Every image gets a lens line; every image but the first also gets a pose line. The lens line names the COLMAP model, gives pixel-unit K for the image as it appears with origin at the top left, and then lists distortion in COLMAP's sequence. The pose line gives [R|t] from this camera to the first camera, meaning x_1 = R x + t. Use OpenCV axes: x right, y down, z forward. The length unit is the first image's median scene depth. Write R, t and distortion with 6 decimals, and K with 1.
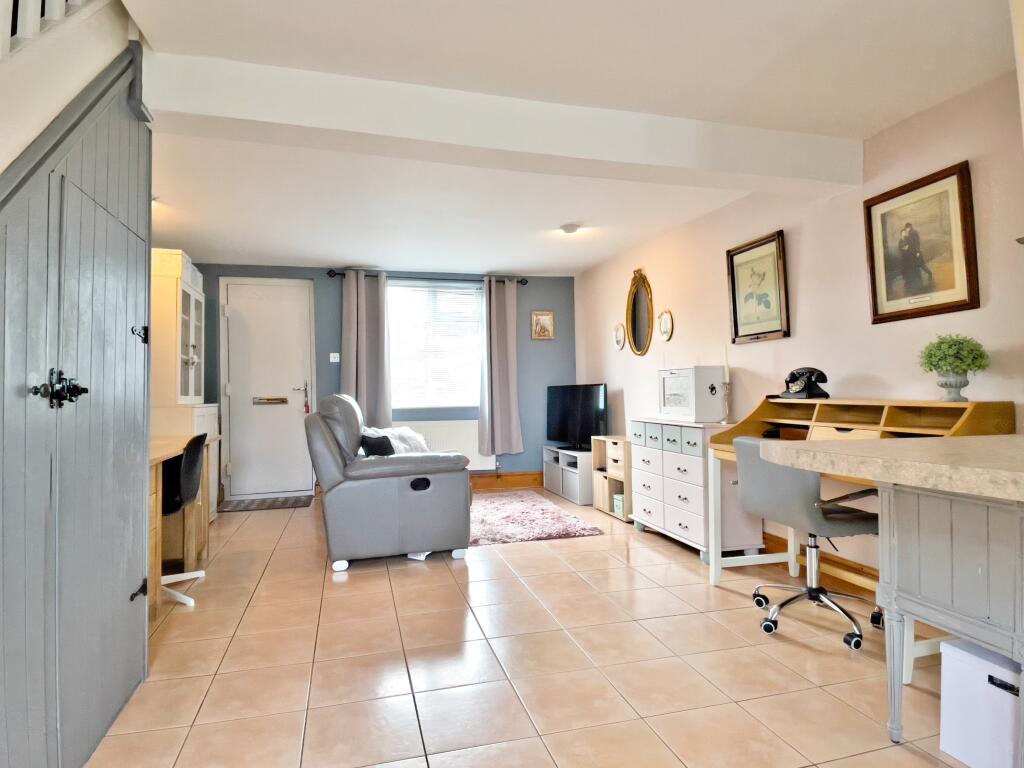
lens RADIAL K [[561.8, 0, 499.5], [0, 561.8, 385.4], [0, 0, 1]] dist [0.161998, -0.140241]
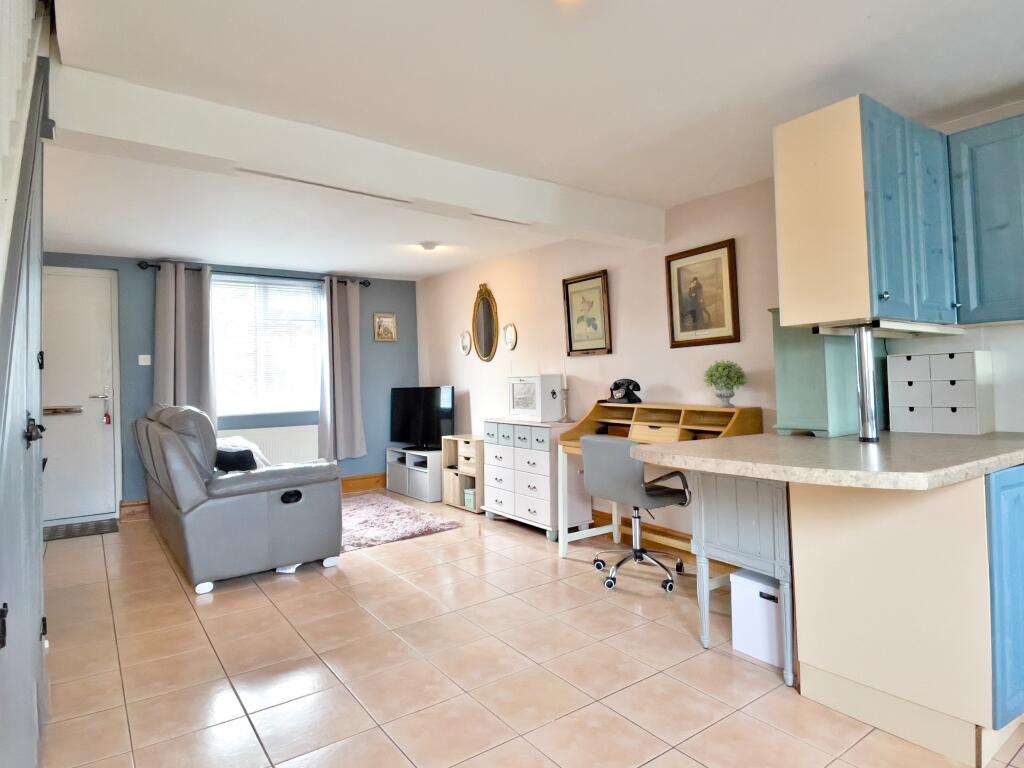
lens RADIAL K [[579.7, 0, 512.4], [0, 579.7, 376.3], [0, 0, 1]] dist [0.172610, -0.178980]
pose [[0.936685, -0.006156, 0.350120, -0.119608], [0.006429, 0.999979, 0.000384, -0.028491], [-0.350115, 0.001891, 0.936705, -0.092092]]
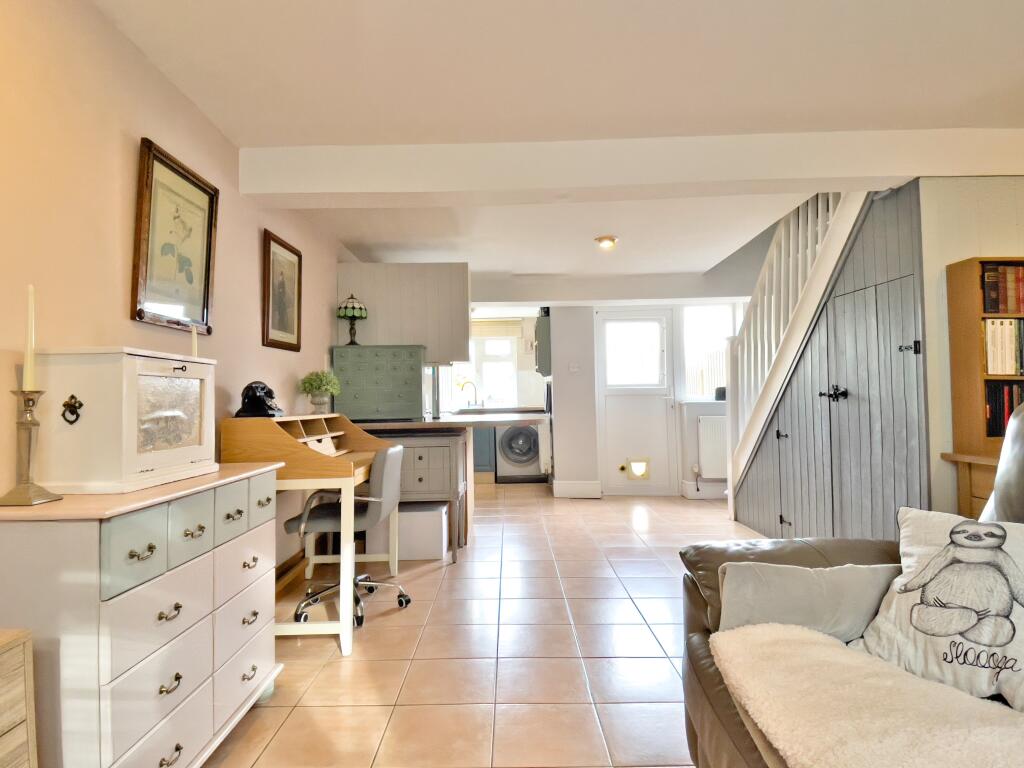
lens RADIAL K [[579.7, 0, 512.4], [0, 579.7, 376.3], [0, 0, 1]] dist [0.172610, -0.178980]
pose [[-0.968742, 0.038915, 0.245001, -0.040128], [0.025259, 0.997960, -0.058636, 0.016126], [-0.246783, -0.050615, -0.967748, 1.278168]]
